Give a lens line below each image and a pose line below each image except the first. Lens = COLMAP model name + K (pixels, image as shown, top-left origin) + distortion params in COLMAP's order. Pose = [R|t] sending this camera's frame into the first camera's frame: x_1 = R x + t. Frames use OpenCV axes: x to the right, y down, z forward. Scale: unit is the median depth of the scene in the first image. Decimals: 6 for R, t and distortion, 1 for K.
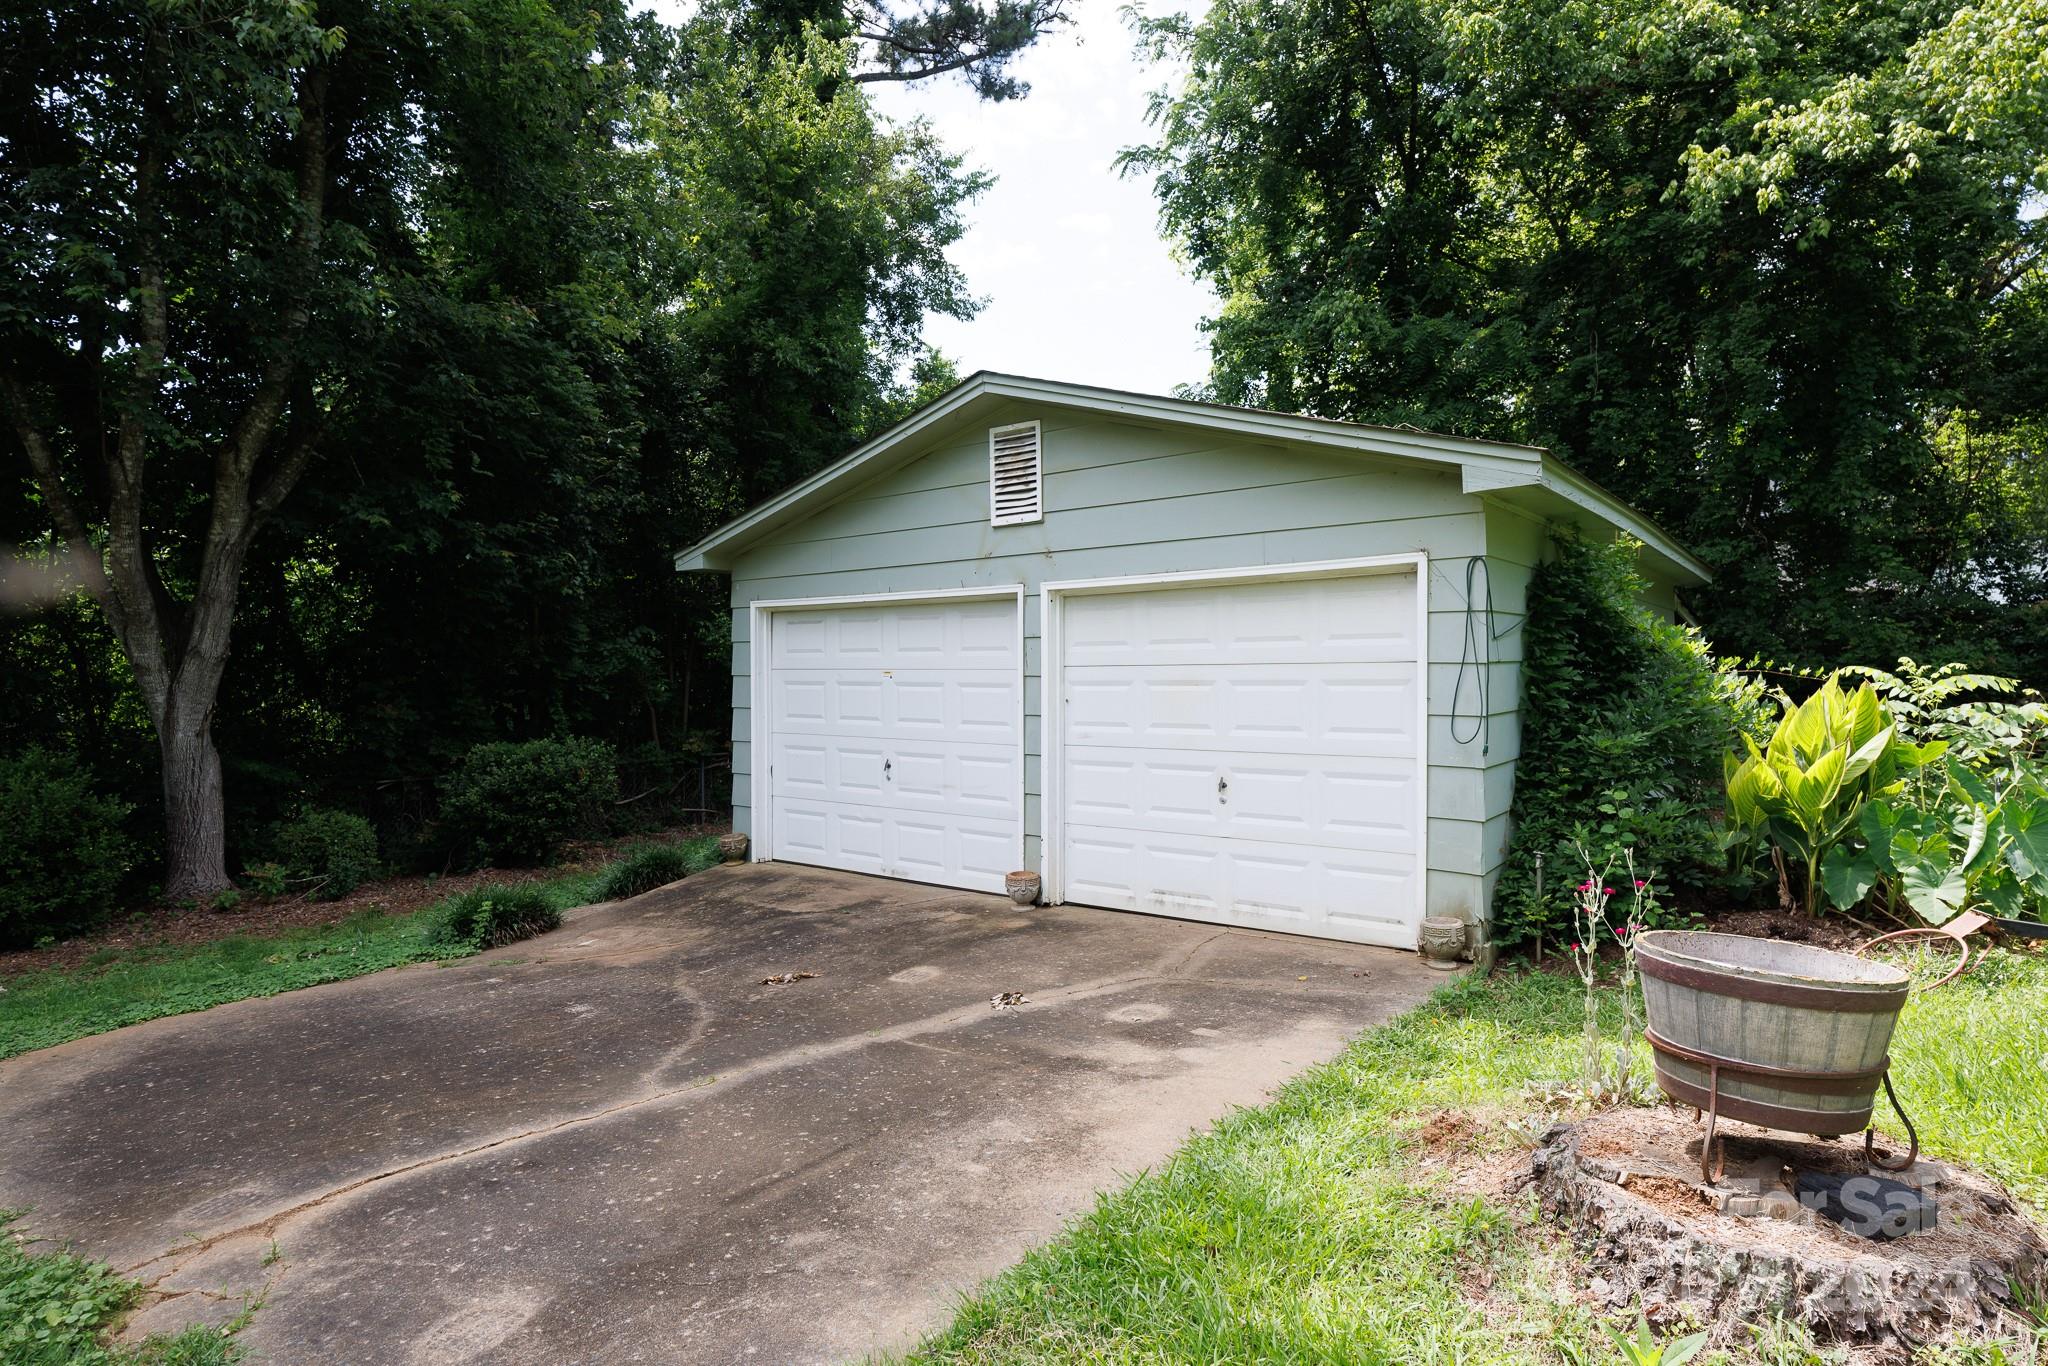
lens RADIAL K [[1139.8, 0, 1024.0], [0, 1139.8, 683.0], [0, 0, 1]] dist [-0.003105, -0.000575]
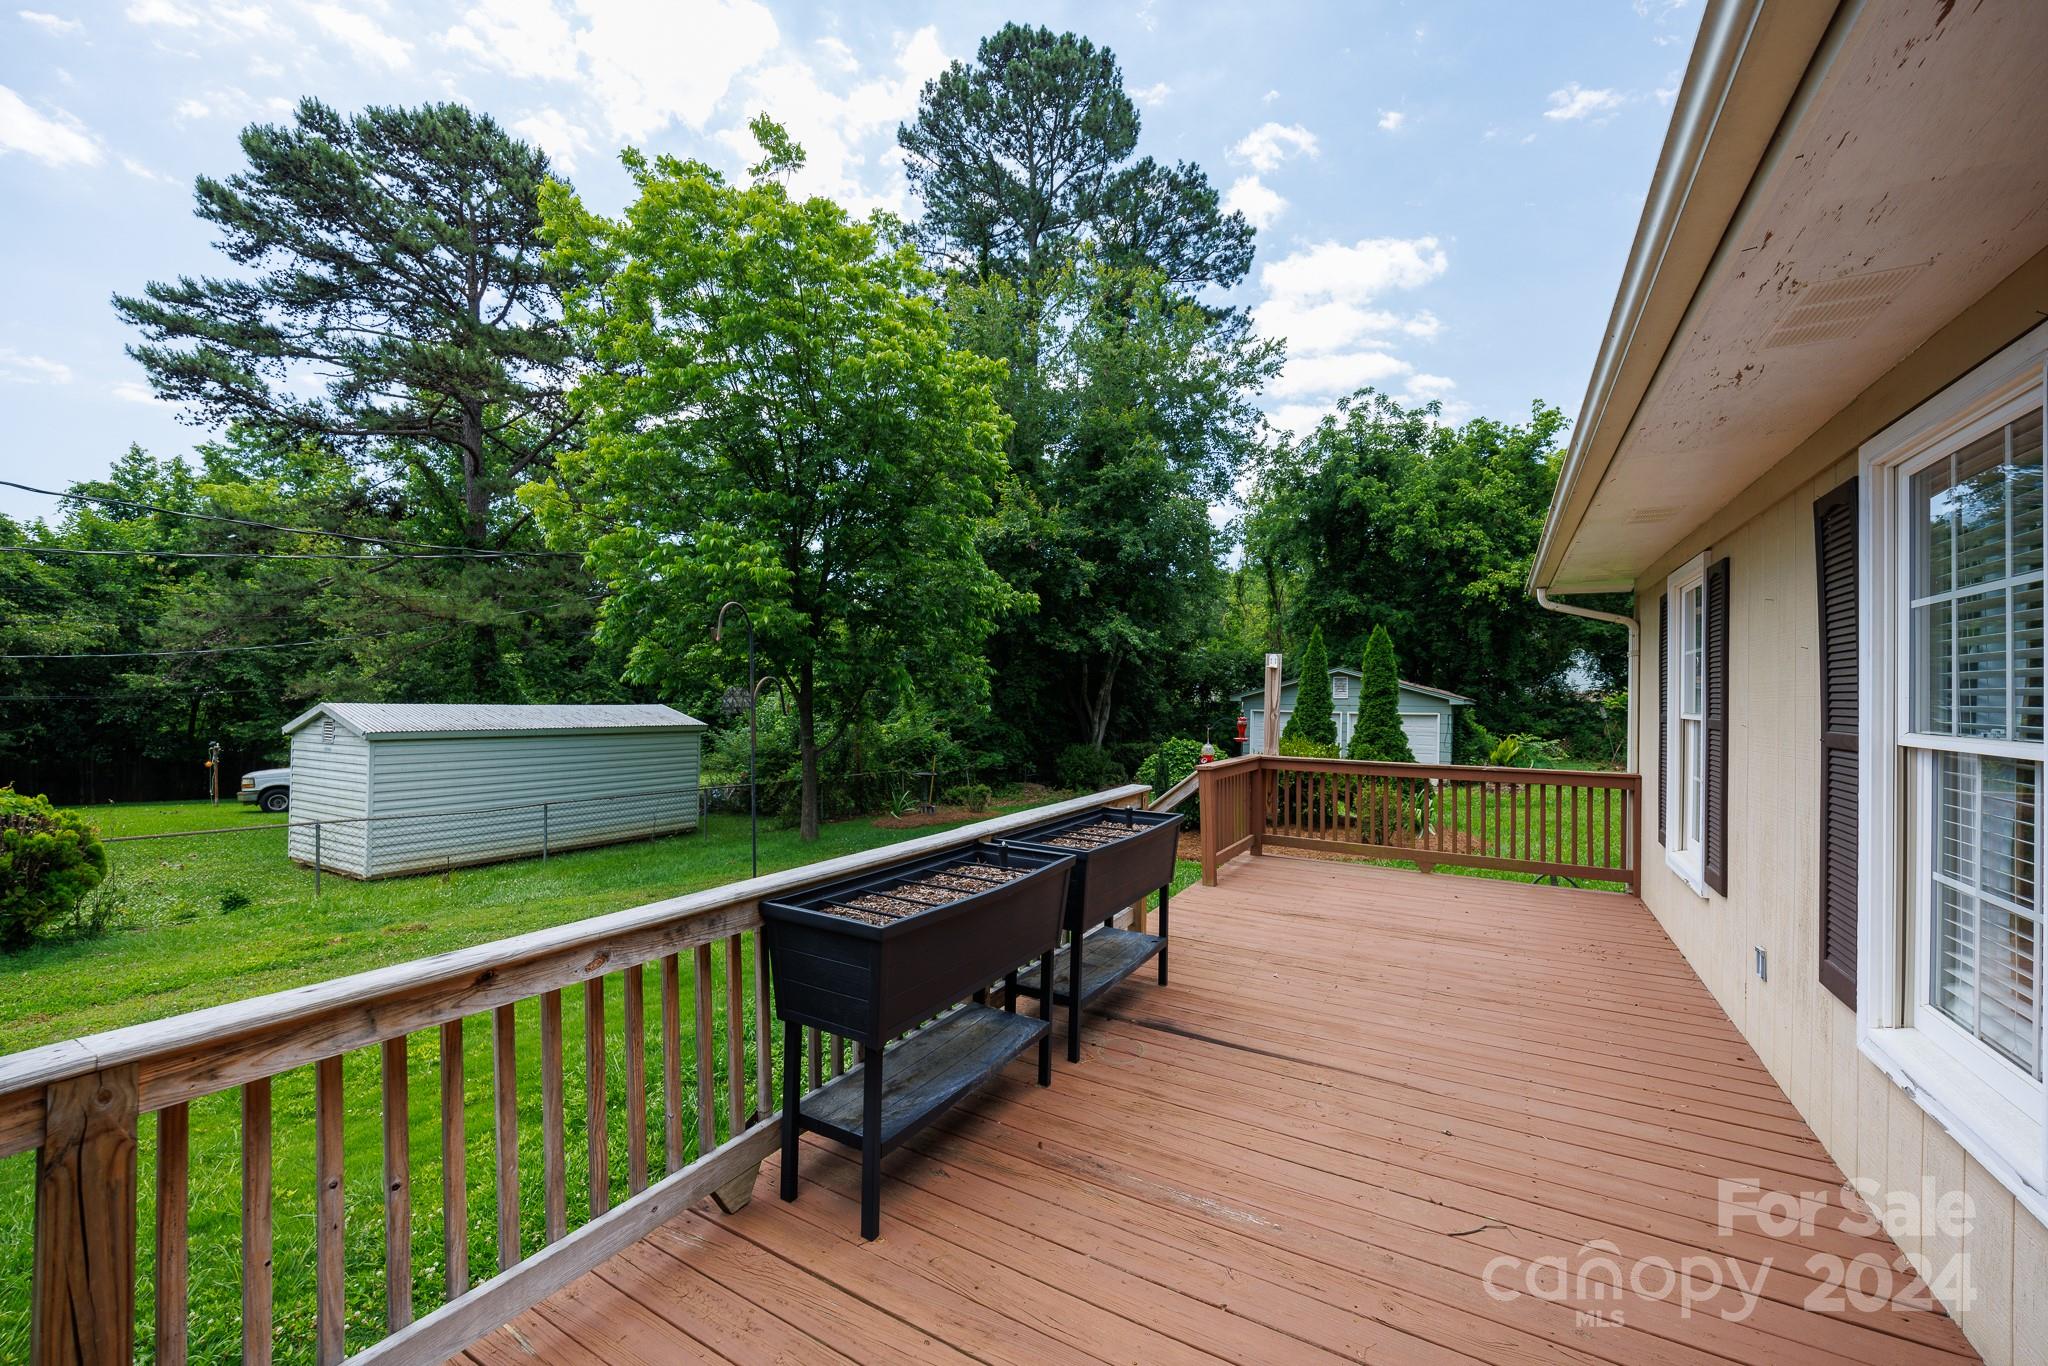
lens RADIAL K [[790.2, 0, 1024.0], [0, 790.2, 683.0], [0, 0, 1]] dist [-0.001372, -0.000096]
pose [[0.997083, 0.020126, 0.073624, -1.266882], [-0.018495, 0.999570, -0.022769, -0.091051], [-0.074051, 0.021341, 0.997026, -1.743116]]
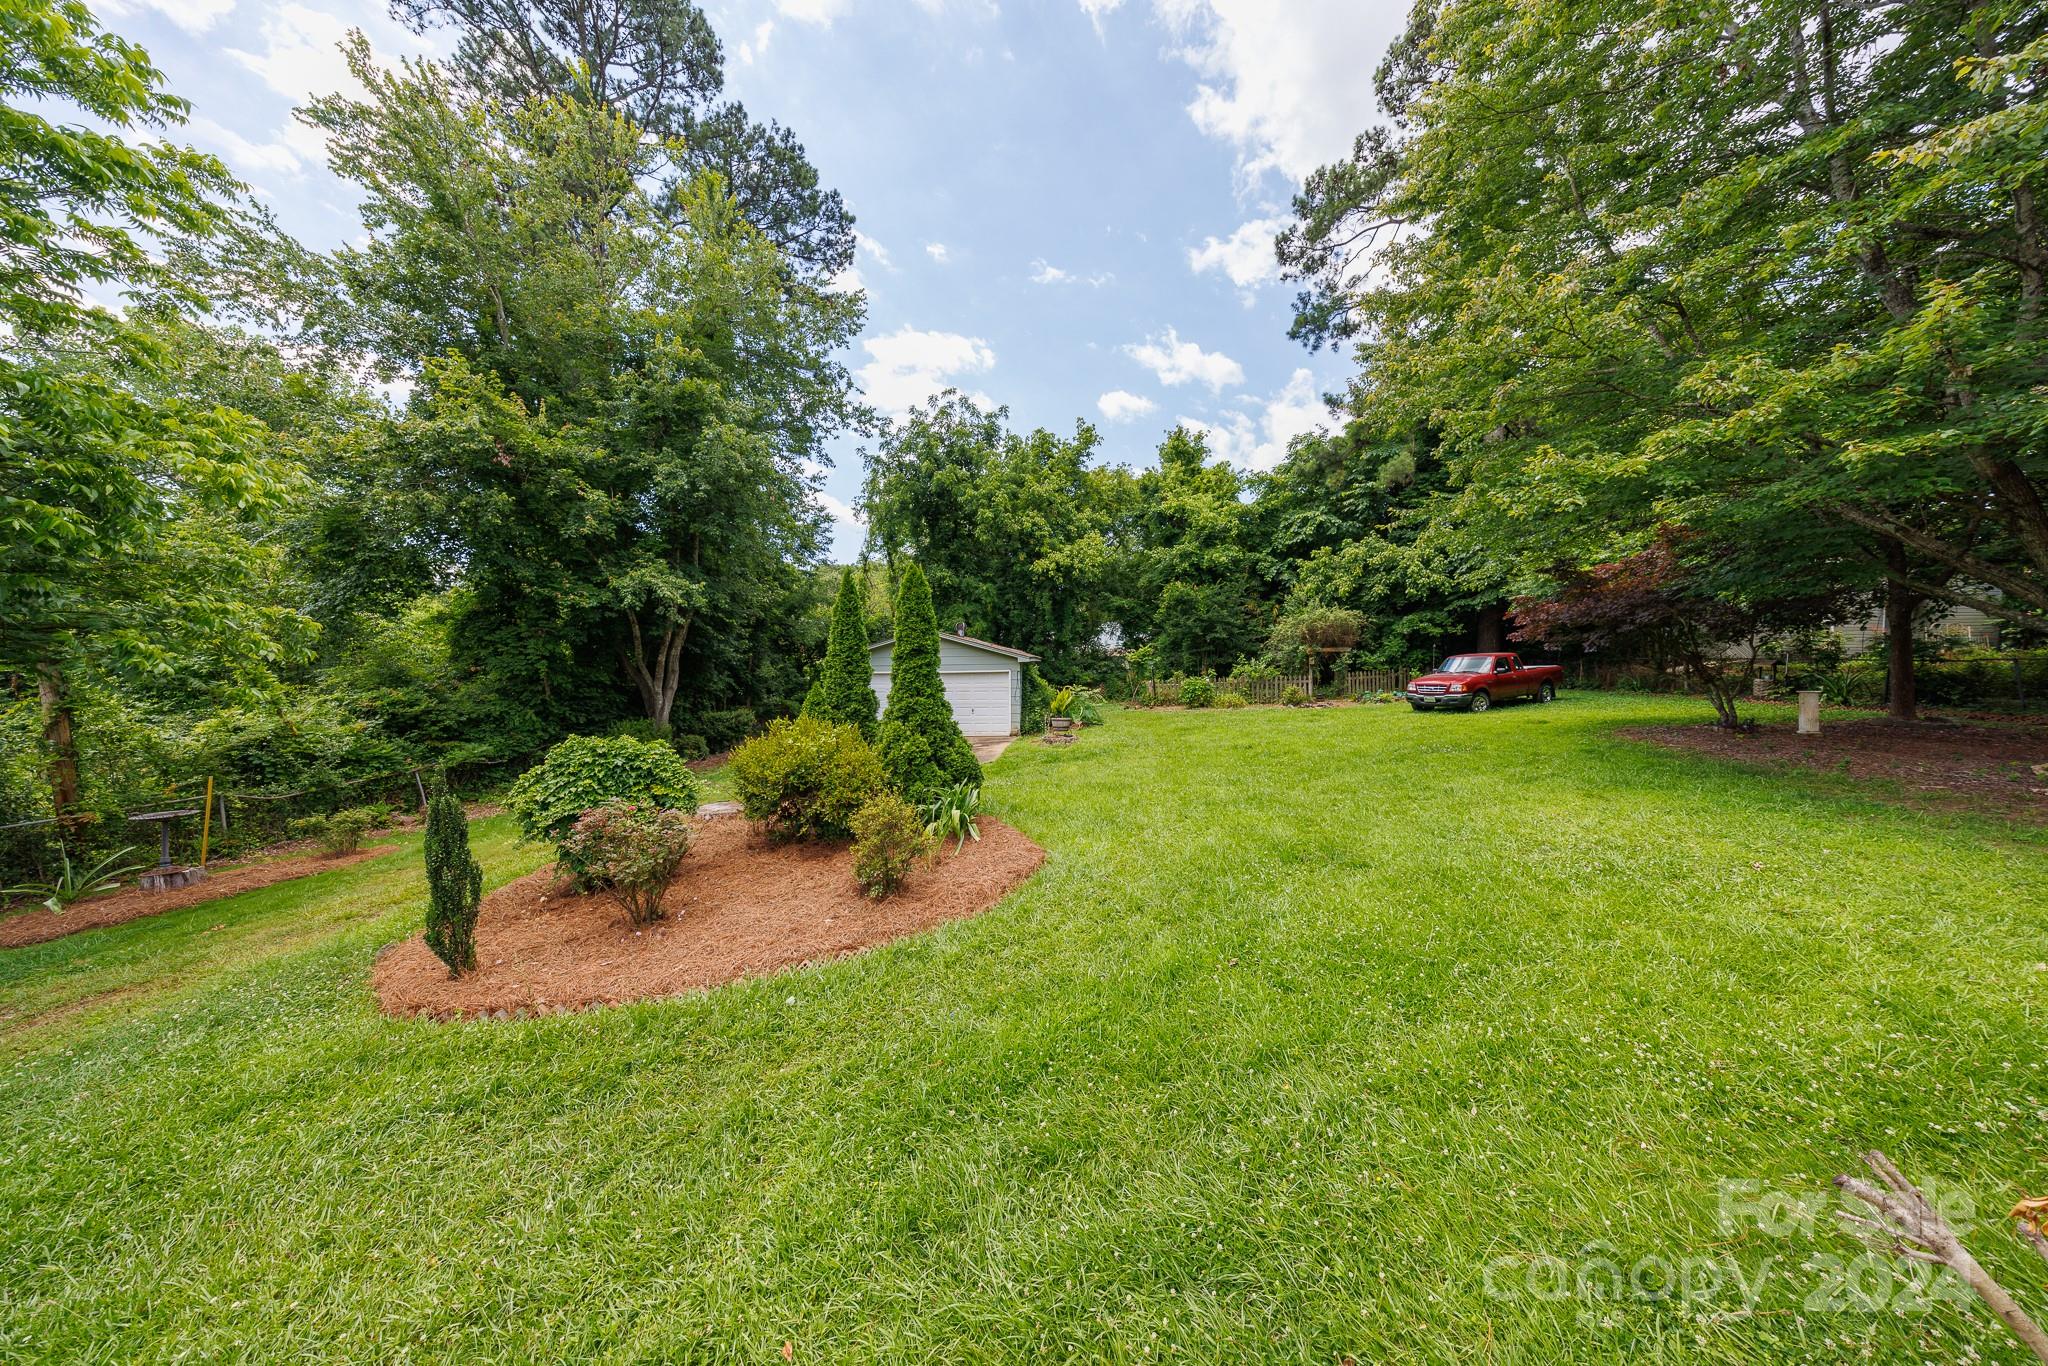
lens RADIAL K [[956.5, 0, 1024.0], [0, 956.5, 683.0], [0, 0, 1]] dist [0.000550, 0.000014]
pose [[0.834487, -0.018270, 0.550725, -1.587295], [0.010778, 0.999800, 0.016836, -0.086075], [-0.550923, -0.008114, 0.834517, -2.182973]]
